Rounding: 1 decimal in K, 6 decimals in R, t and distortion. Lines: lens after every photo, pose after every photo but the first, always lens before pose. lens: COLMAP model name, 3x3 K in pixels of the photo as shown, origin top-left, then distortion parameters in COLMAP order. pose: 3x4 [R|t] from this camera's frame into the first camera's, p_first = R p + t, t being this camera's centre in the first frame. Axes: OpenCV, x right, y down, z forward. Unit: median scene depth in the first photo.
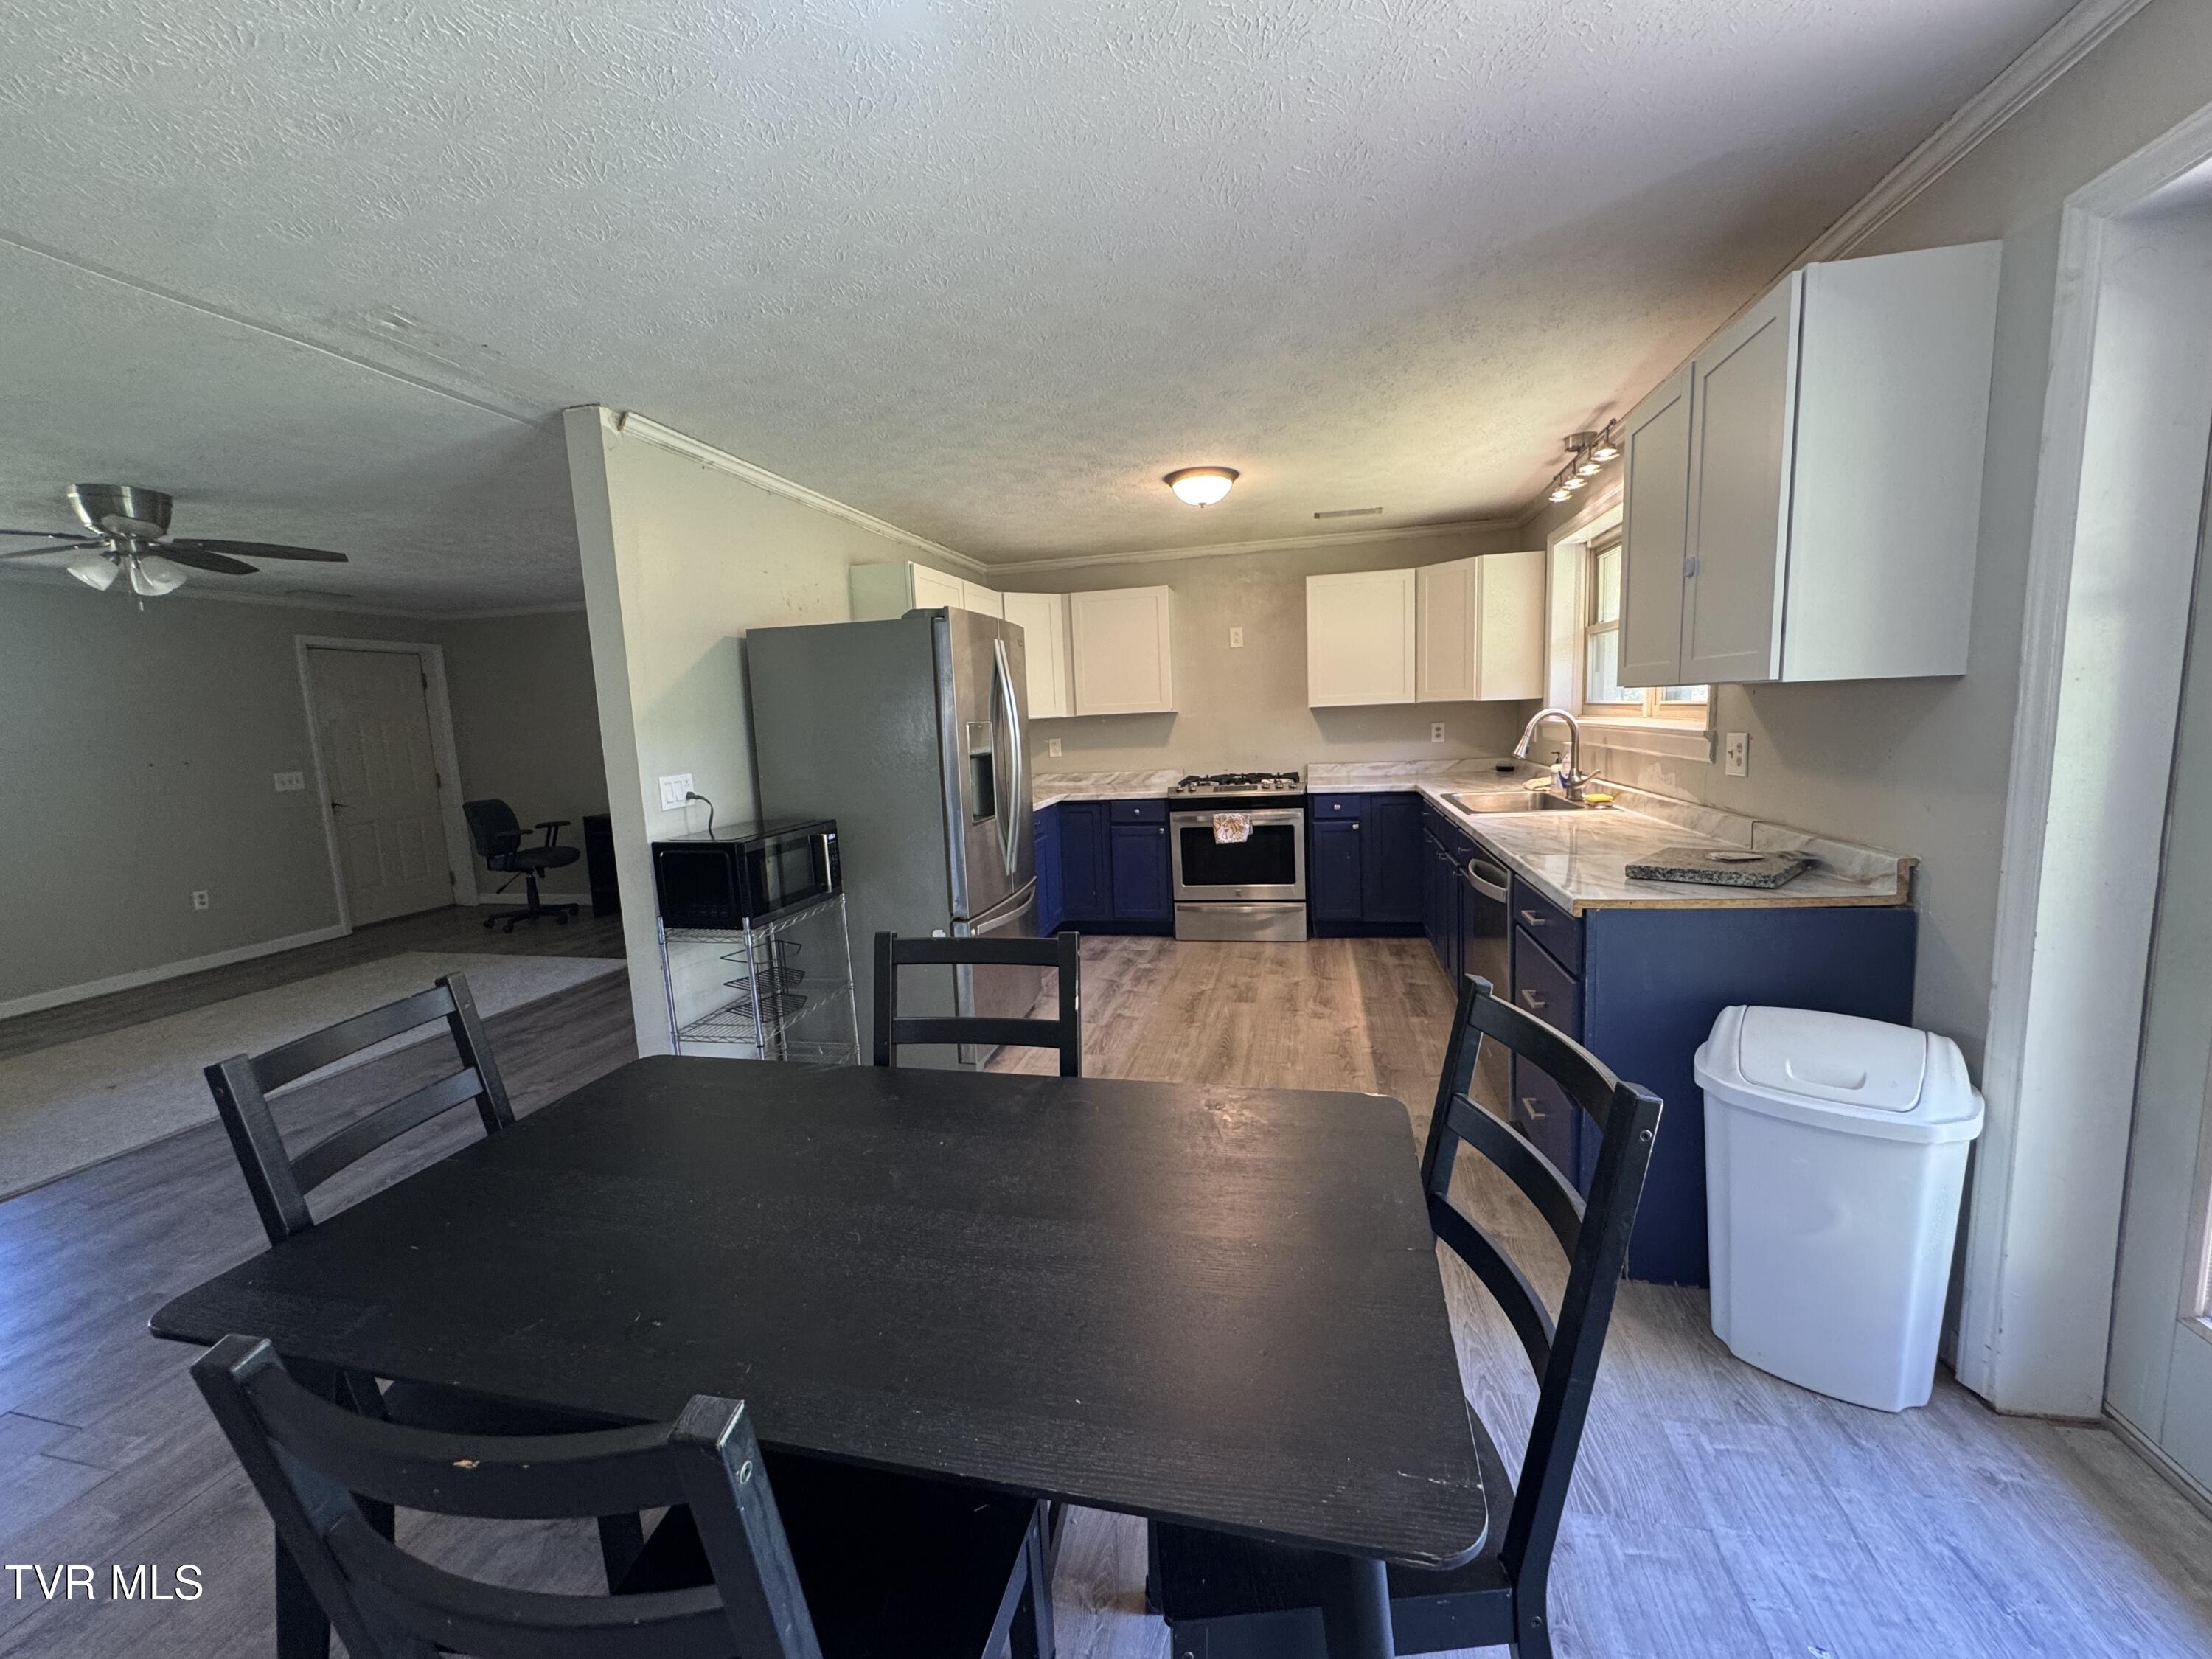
lens RADIAL K [[887.7, 0, 1105.6], [0, 887.7, 831.5], [0, 0, 1]] dist [-0.002631, -0.000165]
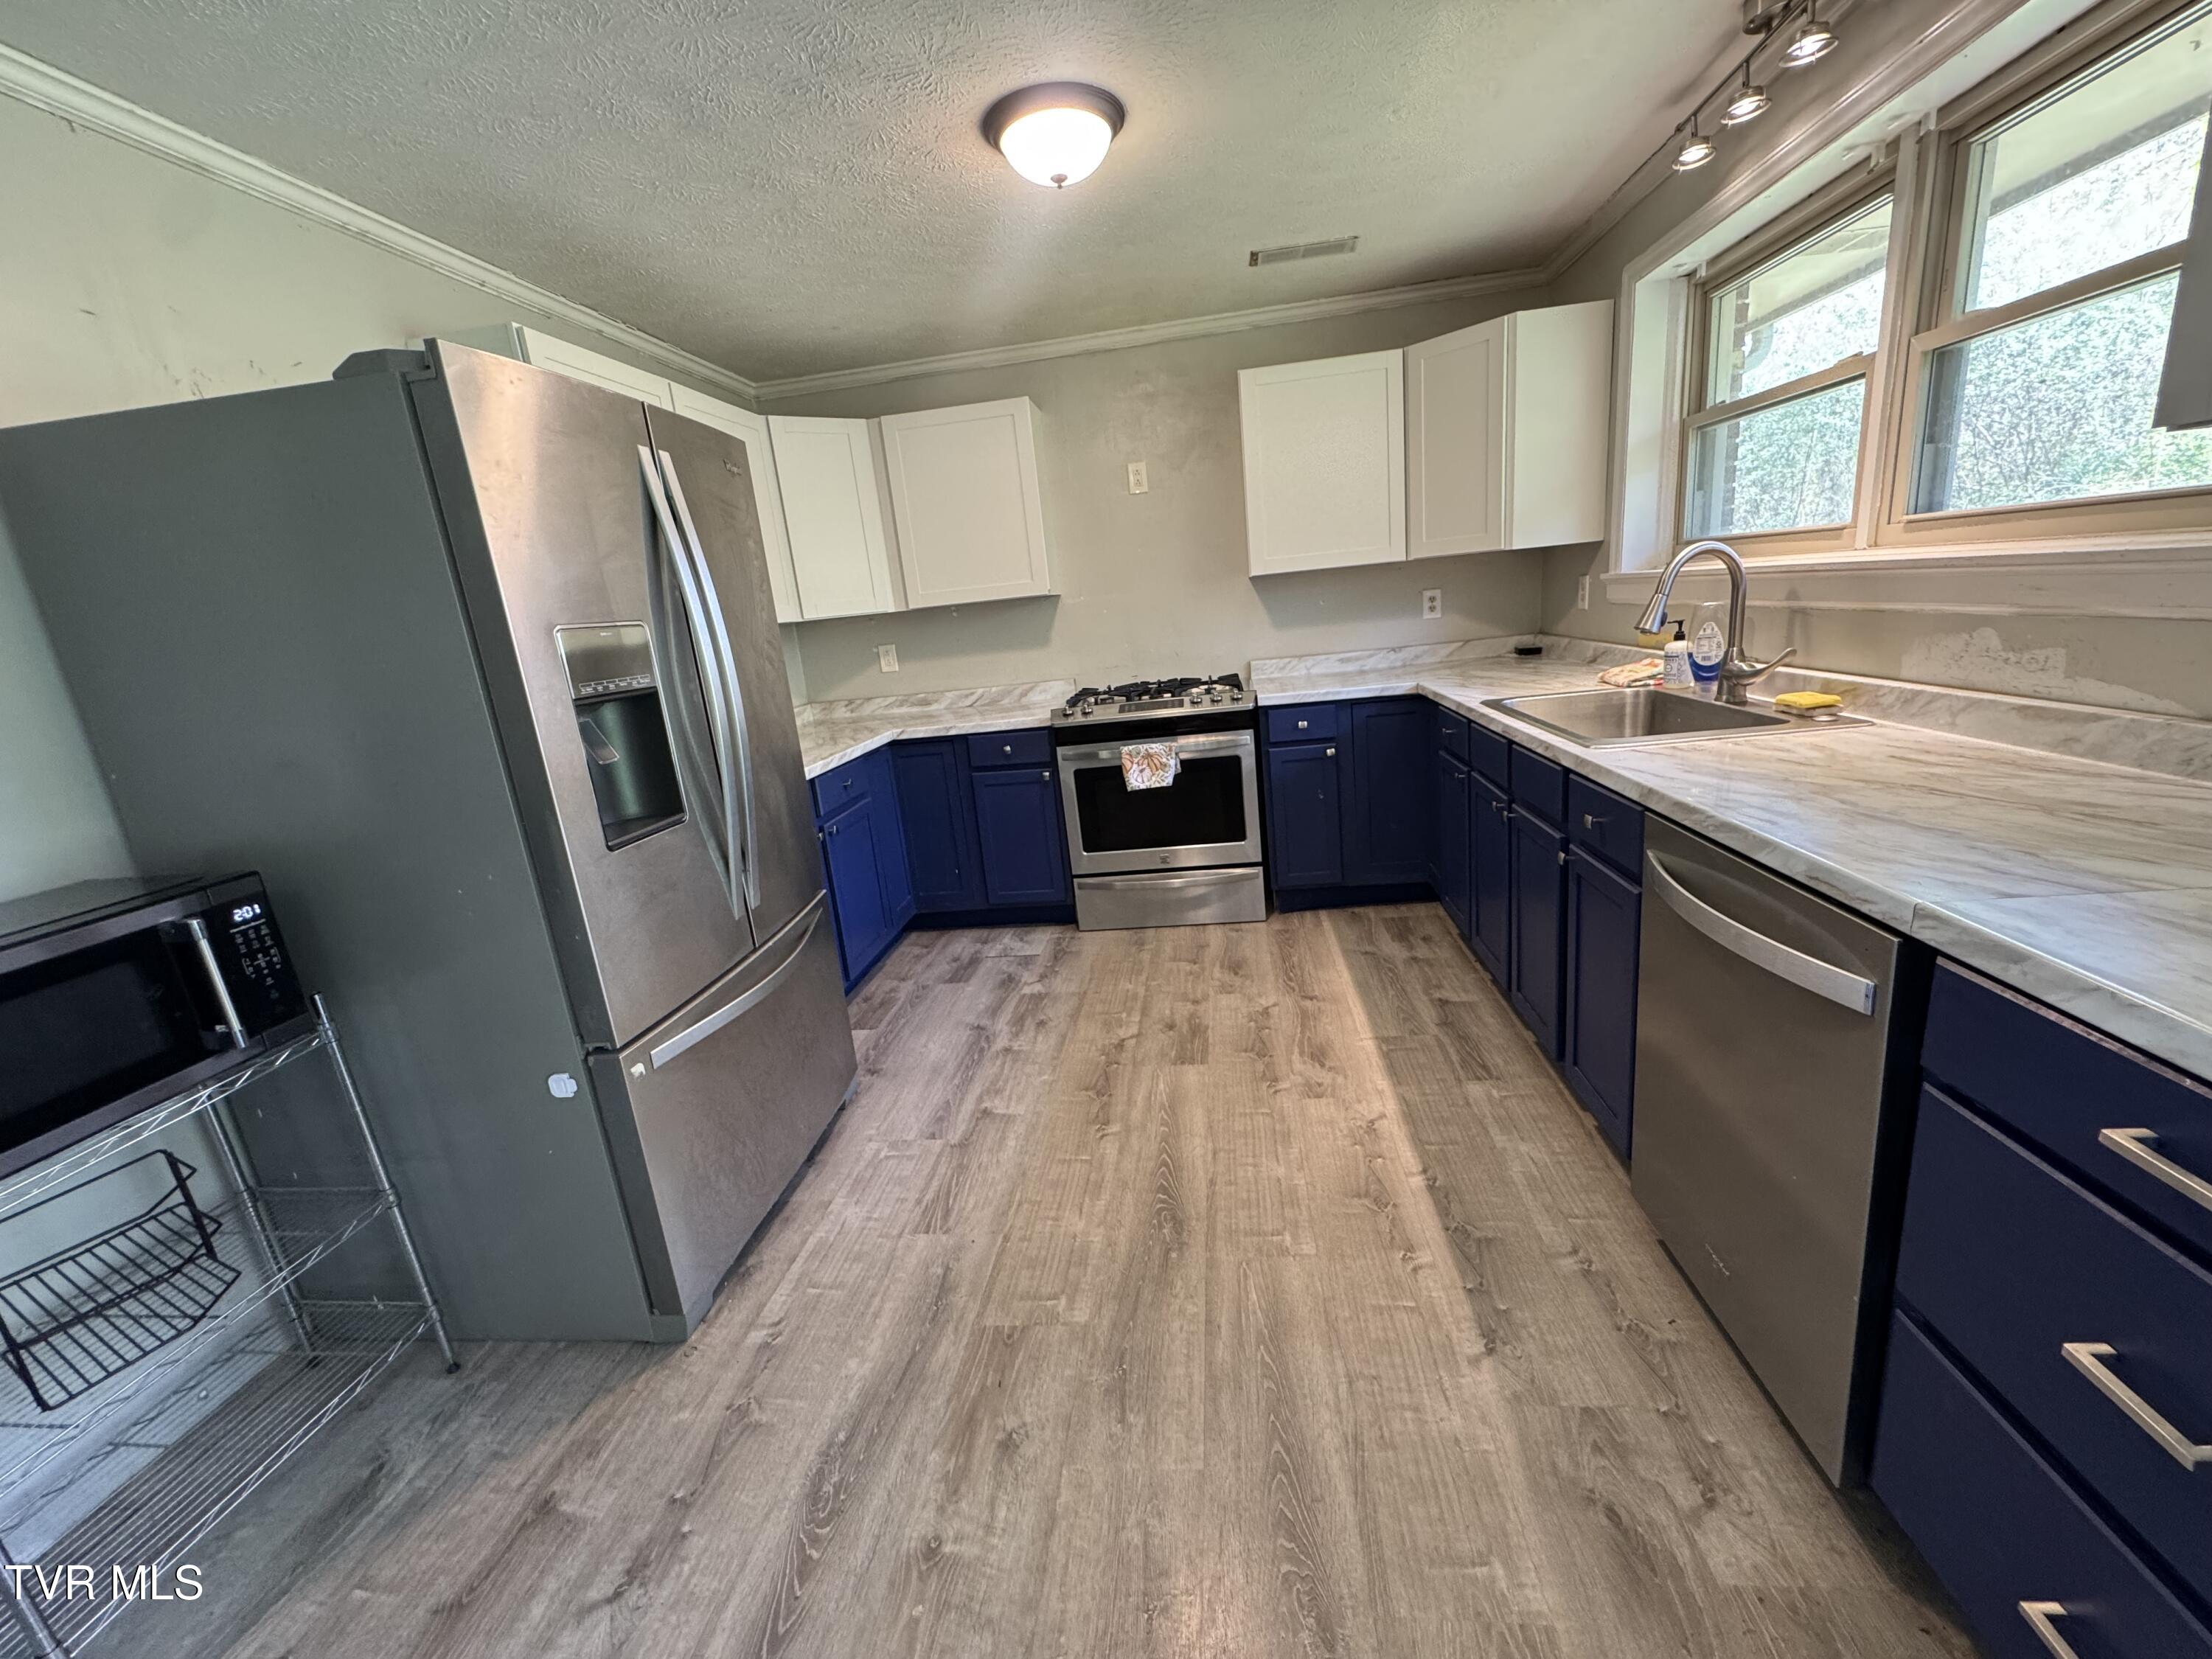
lens RADIAL K [[887.7, 0, 1105.0], [0, 887.7, 828.7], [0, 0, 1]] dist [-0.002631, -0.000165]
pose [[0.992883, -0.078727, 0.089362, 0.046715], [0.068439, 0.991250, 0.112866, -0.035720], [-0.097466, -0.105947, 0.989584, 0.346014]]
